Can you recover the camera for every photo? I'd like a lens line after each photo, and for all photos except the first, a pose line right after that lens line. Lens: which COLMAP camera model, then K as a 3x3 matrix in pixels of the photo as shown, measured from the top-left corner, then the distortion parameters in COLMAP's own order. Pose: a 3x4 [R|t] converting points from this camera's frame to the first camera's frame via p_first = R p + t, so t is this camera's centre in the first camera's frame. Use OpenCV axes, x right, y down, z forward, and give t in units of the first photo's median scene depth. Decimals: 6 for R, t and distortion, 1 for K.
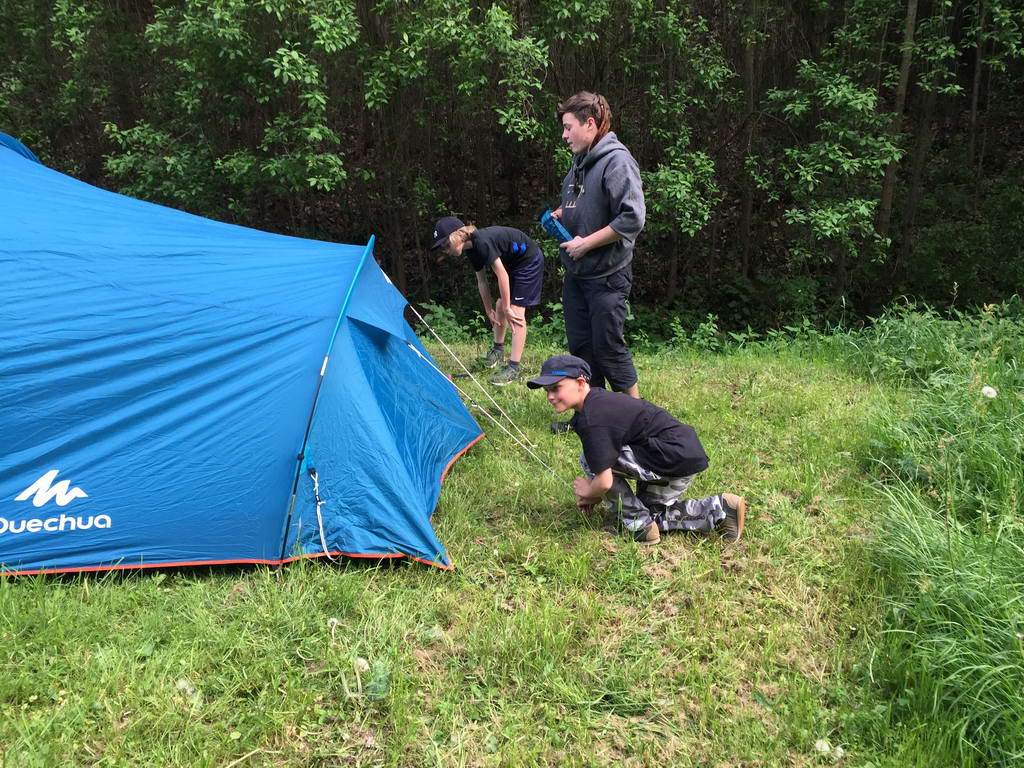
lens RADIAL K [[861.0, 0, 512.0], [0, 861.0, 384.0], [0, 0, 1]] dist [-0.007627, -0.009242]
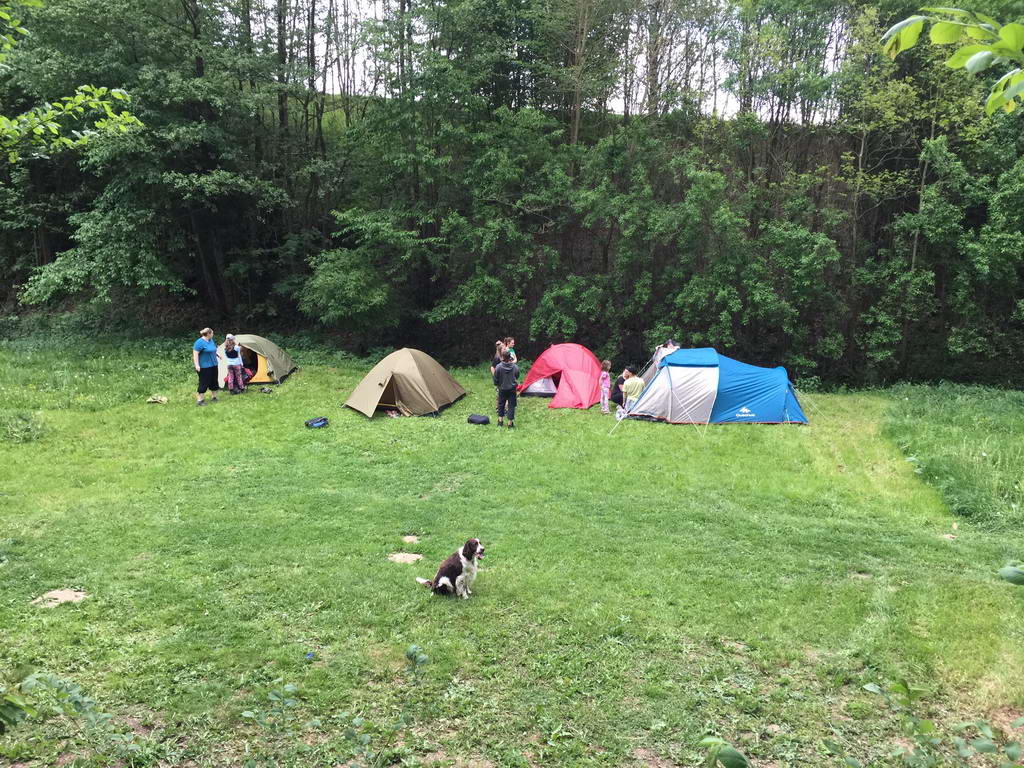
lens RADIAL K [[861.0, 0, 512.0], [0, 861.0, 384.0], [0, 0, 1]] dist [-0.007627, -0.009242]
pose [[0.995678, 0.006052, -0.092671, -0.764052], [-0.014056, 0.996199, -0.085969, 0.230571], [0.091798, 0.086900, 0.991979, -2.494145]]
